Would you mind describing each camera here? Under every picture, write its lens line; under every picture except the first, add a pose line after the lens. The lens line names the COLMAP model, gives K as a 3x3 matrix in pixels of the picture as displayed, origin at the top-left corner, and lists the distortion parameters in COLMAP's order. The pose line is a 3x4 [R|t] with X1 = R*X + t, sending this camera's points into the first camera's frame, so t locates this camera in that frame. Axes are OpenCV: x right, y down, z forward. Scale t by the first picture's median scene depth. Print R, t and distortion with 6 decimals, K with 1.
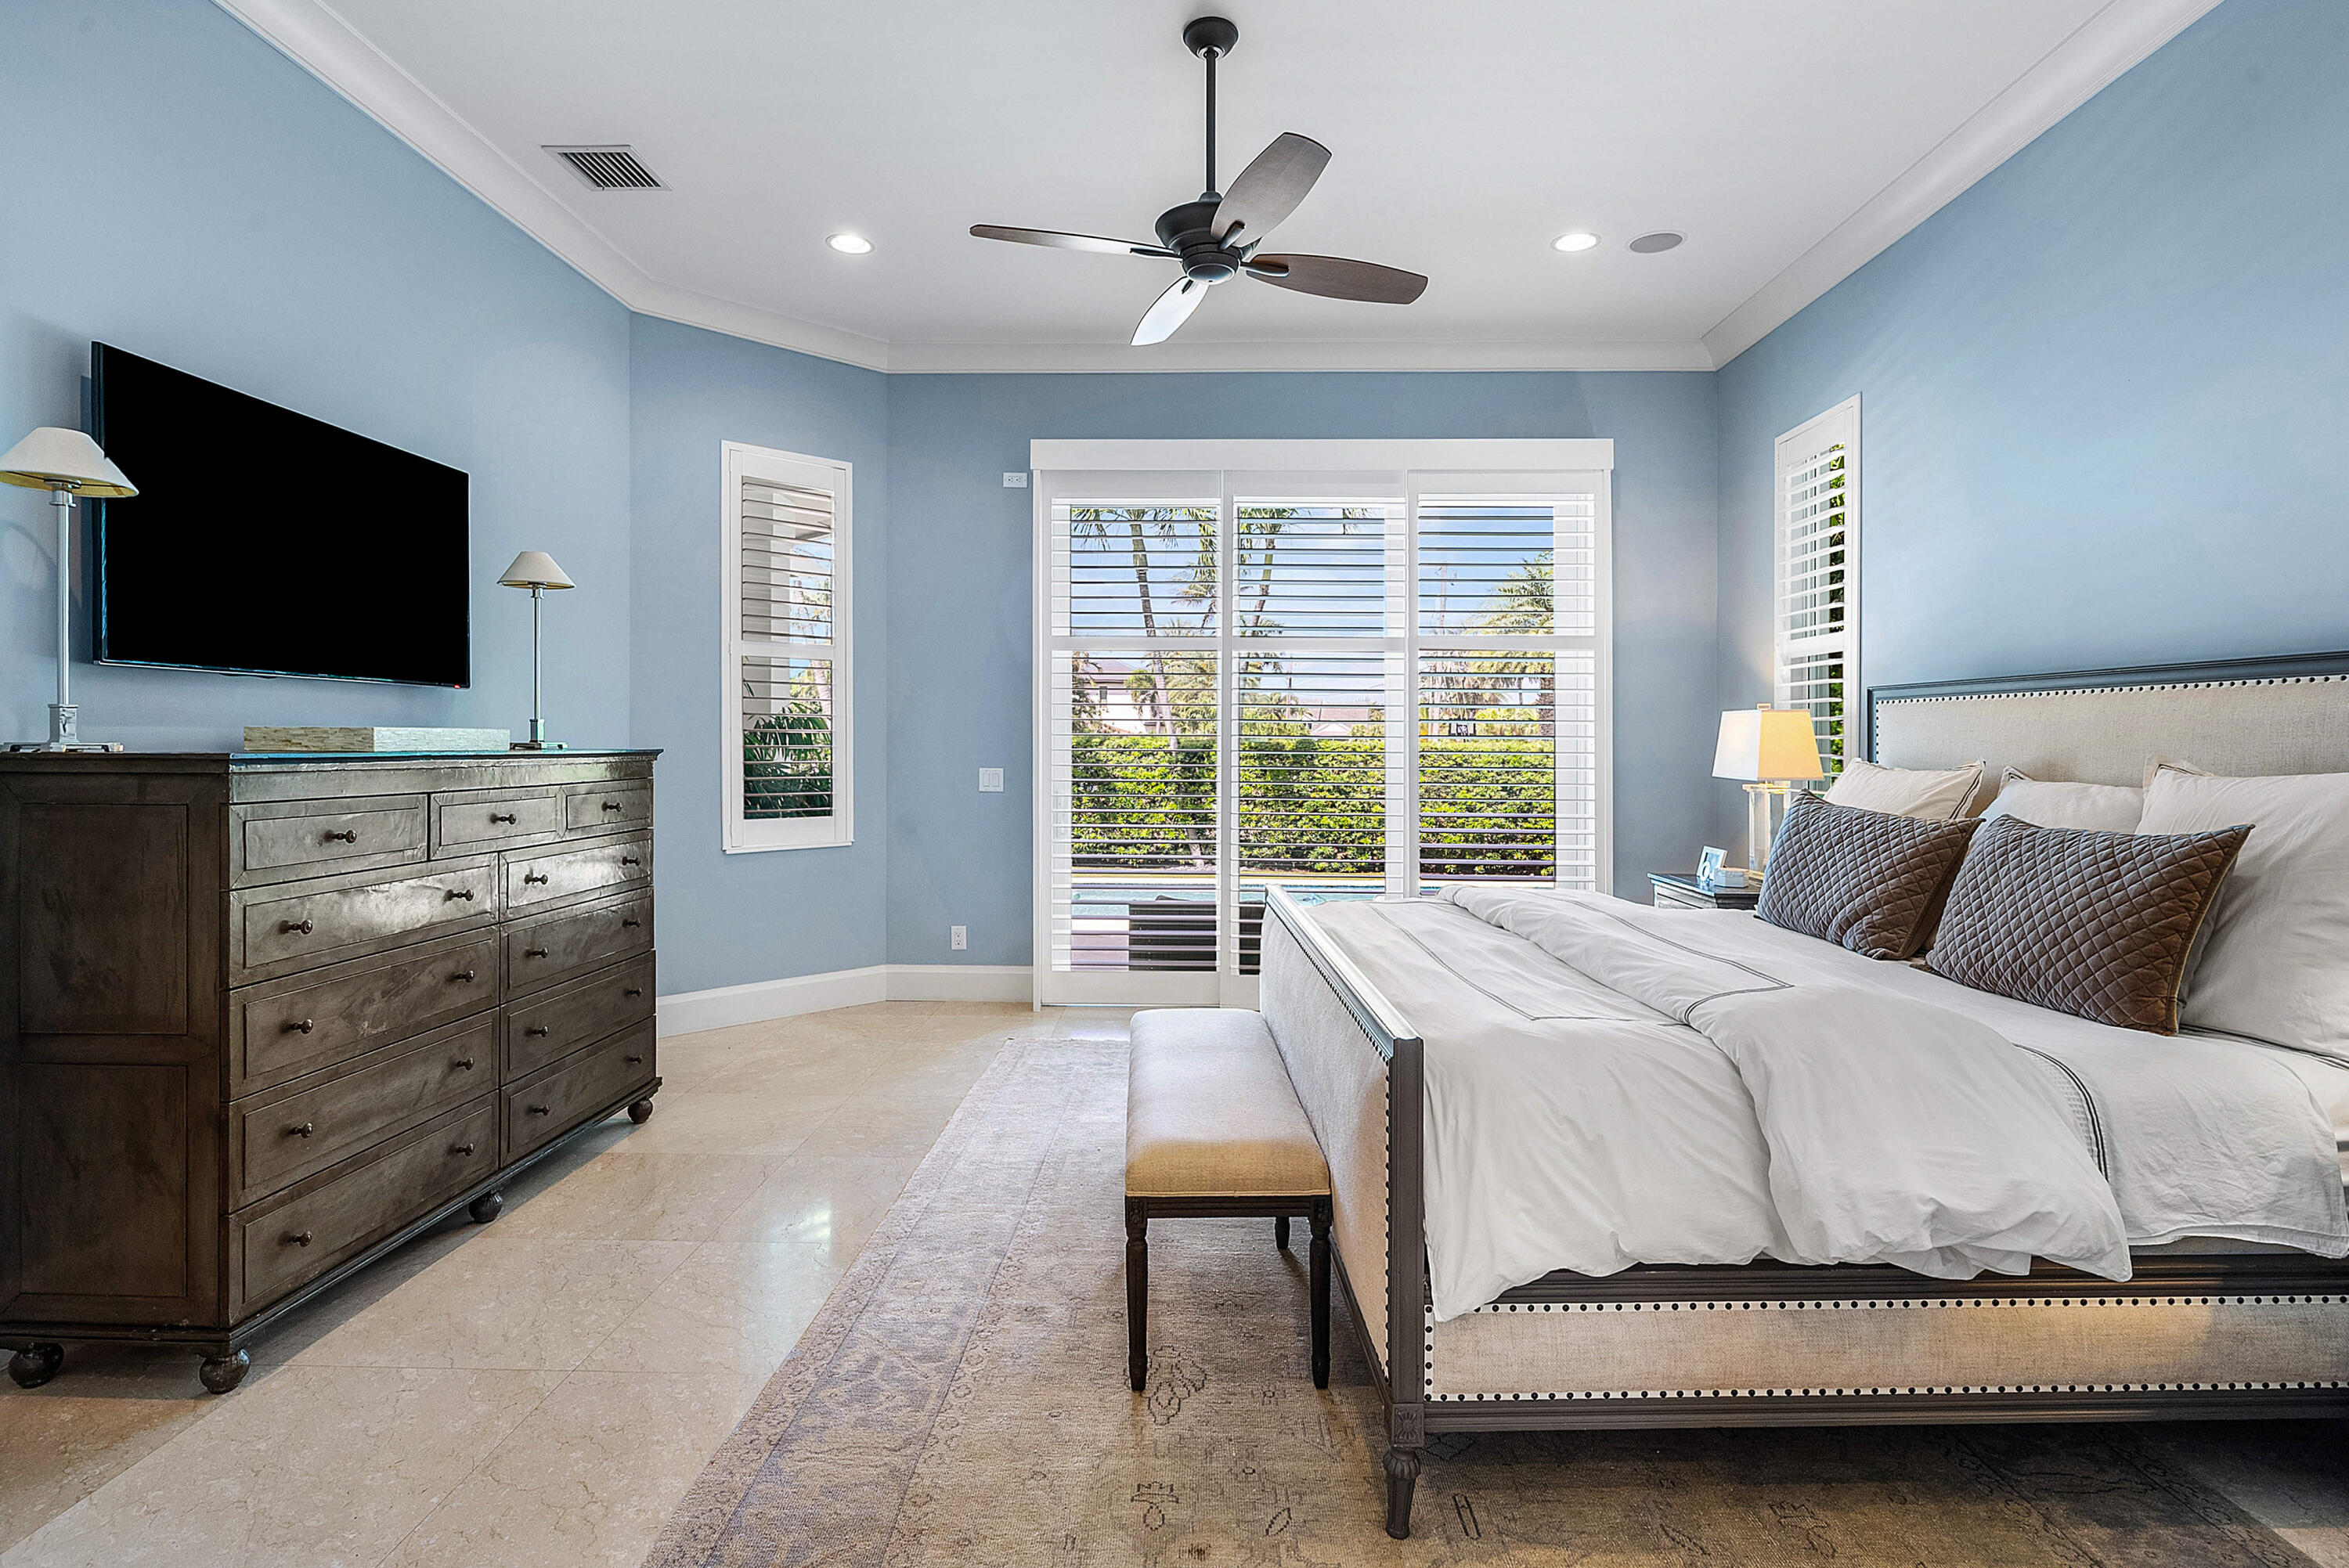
lens RADIAL K [[1124.3, 0, 1154.4], [0, 1124.3, 742.0], [0, 0, 1]] dist [0.002536, 0.000071]
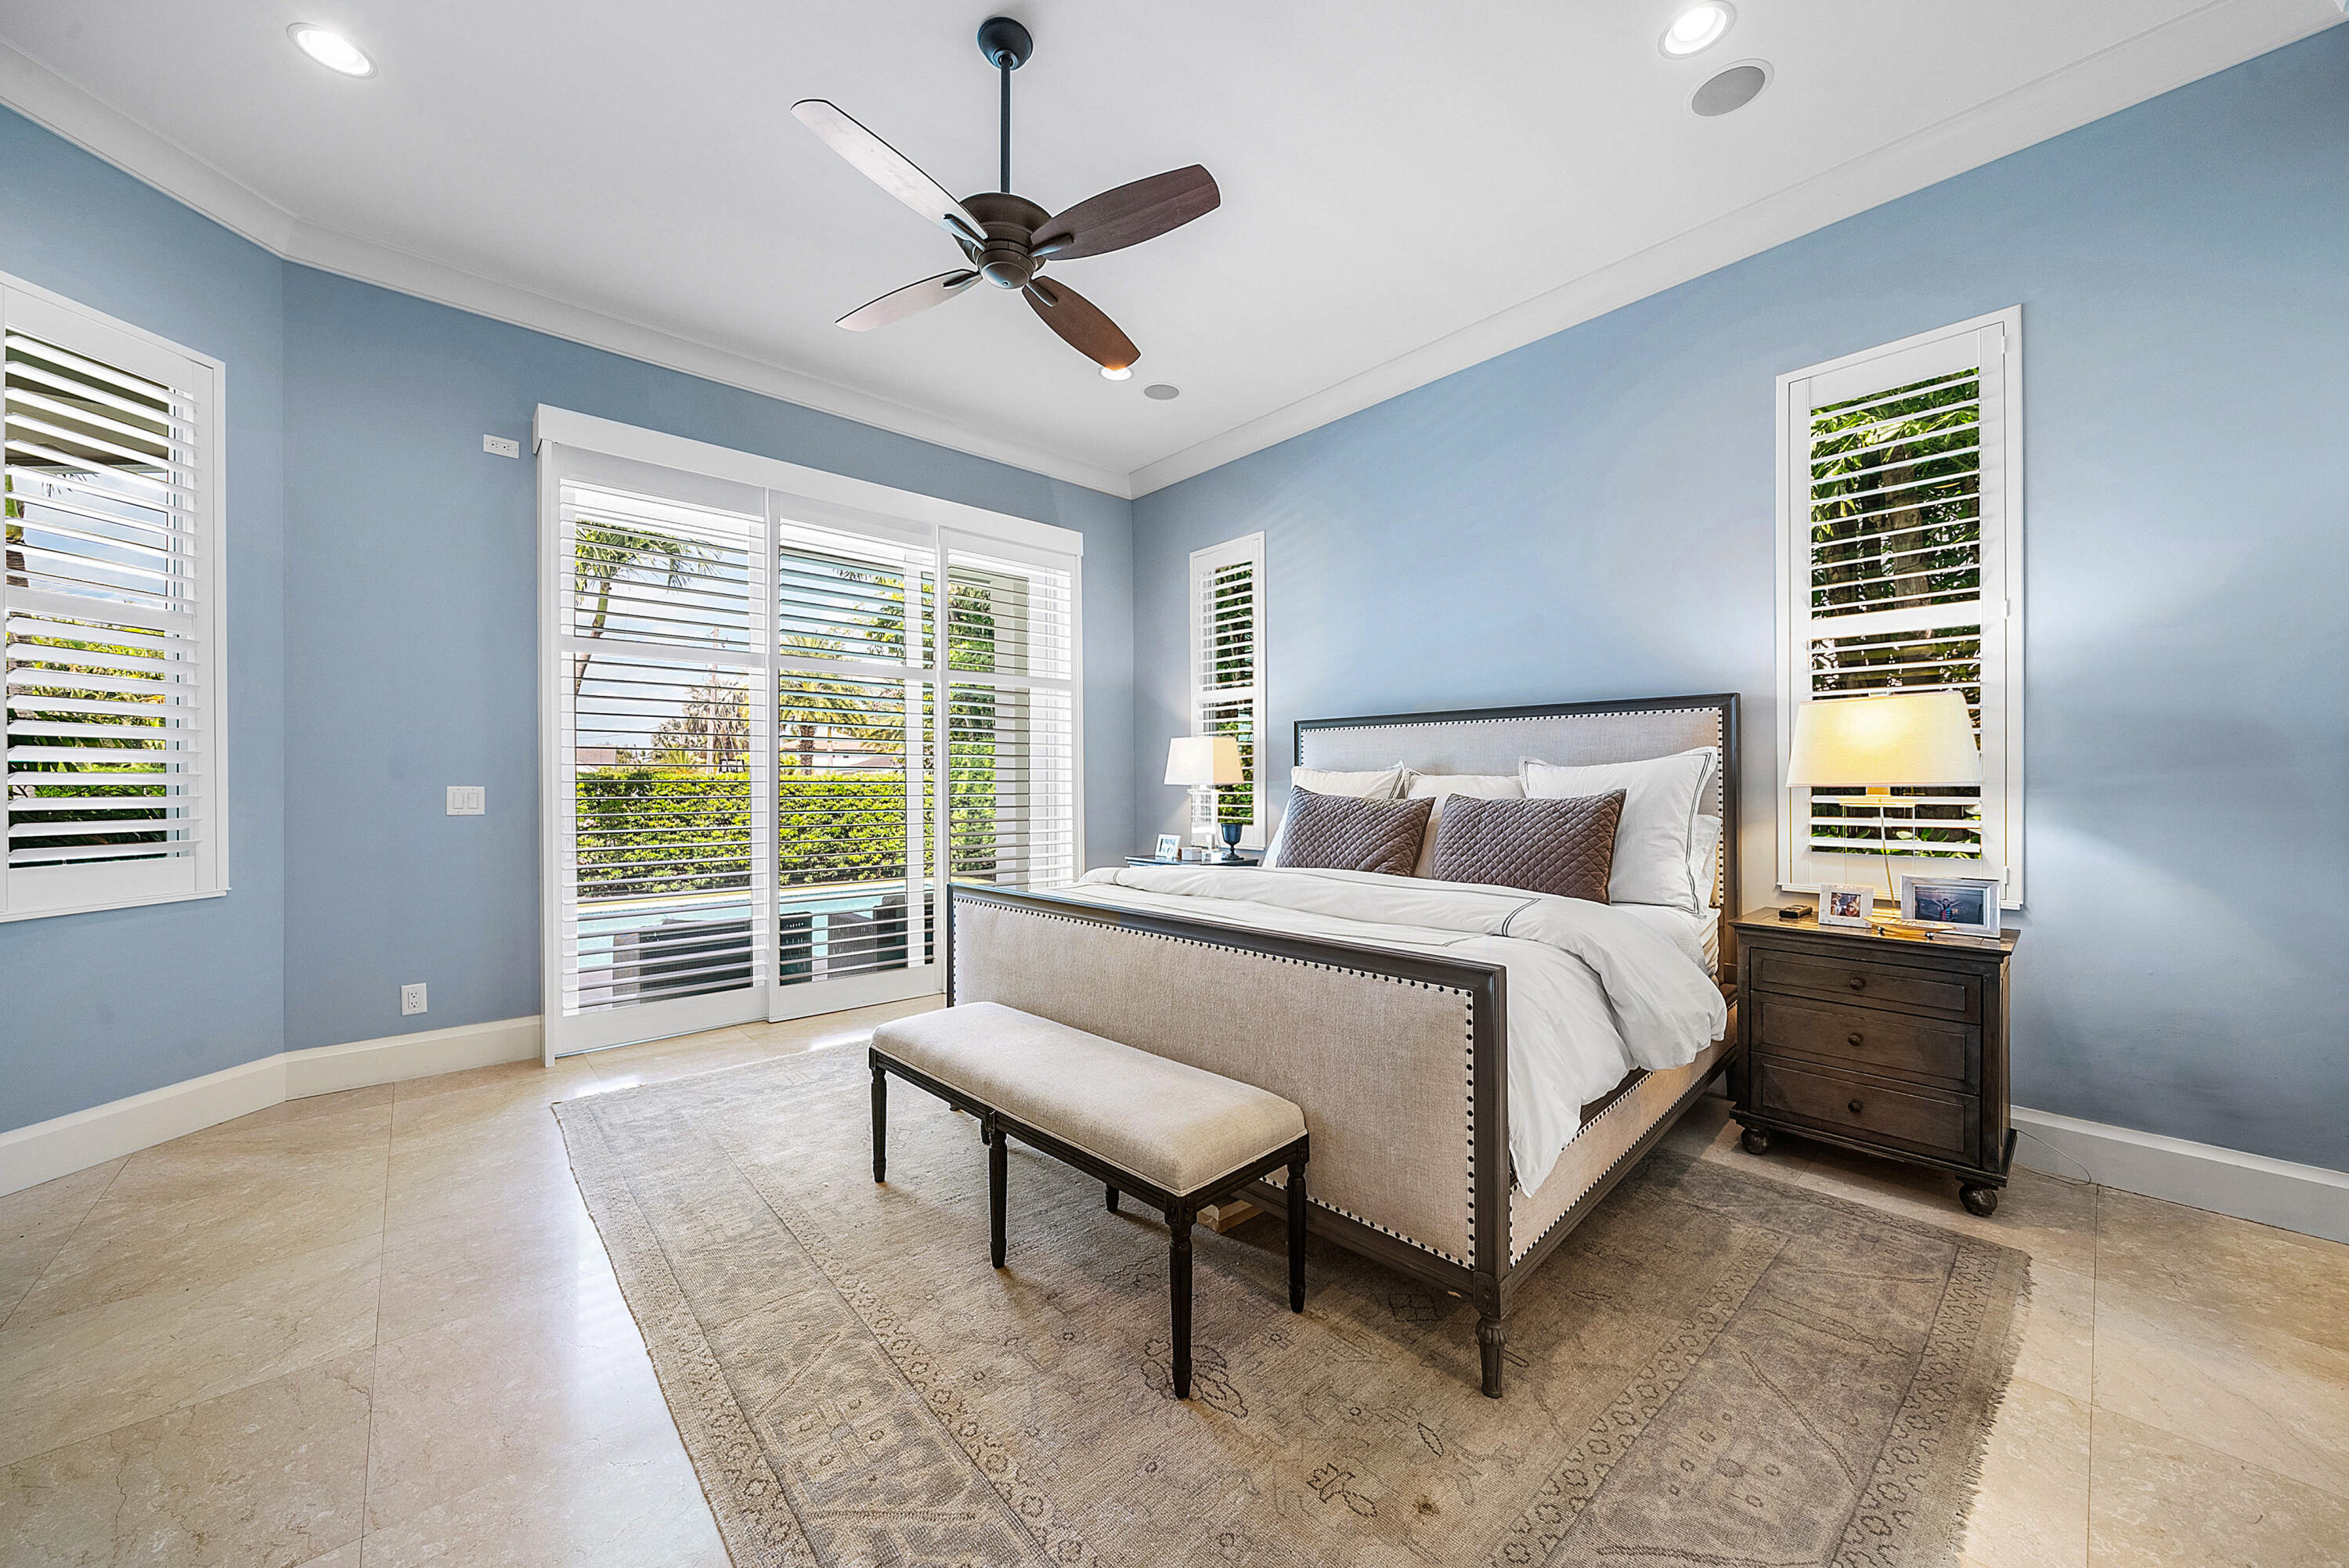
lens RADIAL K [[853.7, 0, 1173.0], [0, 853.7, 778.8], [0, 0, 1]] dist [-0.002783, 0.000032]
pose [[0.724265, -0.005021, 0.689504, -0.205396], [0.005967, 0.999982, 0.001013, 0.019902], [-0.689496, 0.003381, 0.724281, 0.190179]]
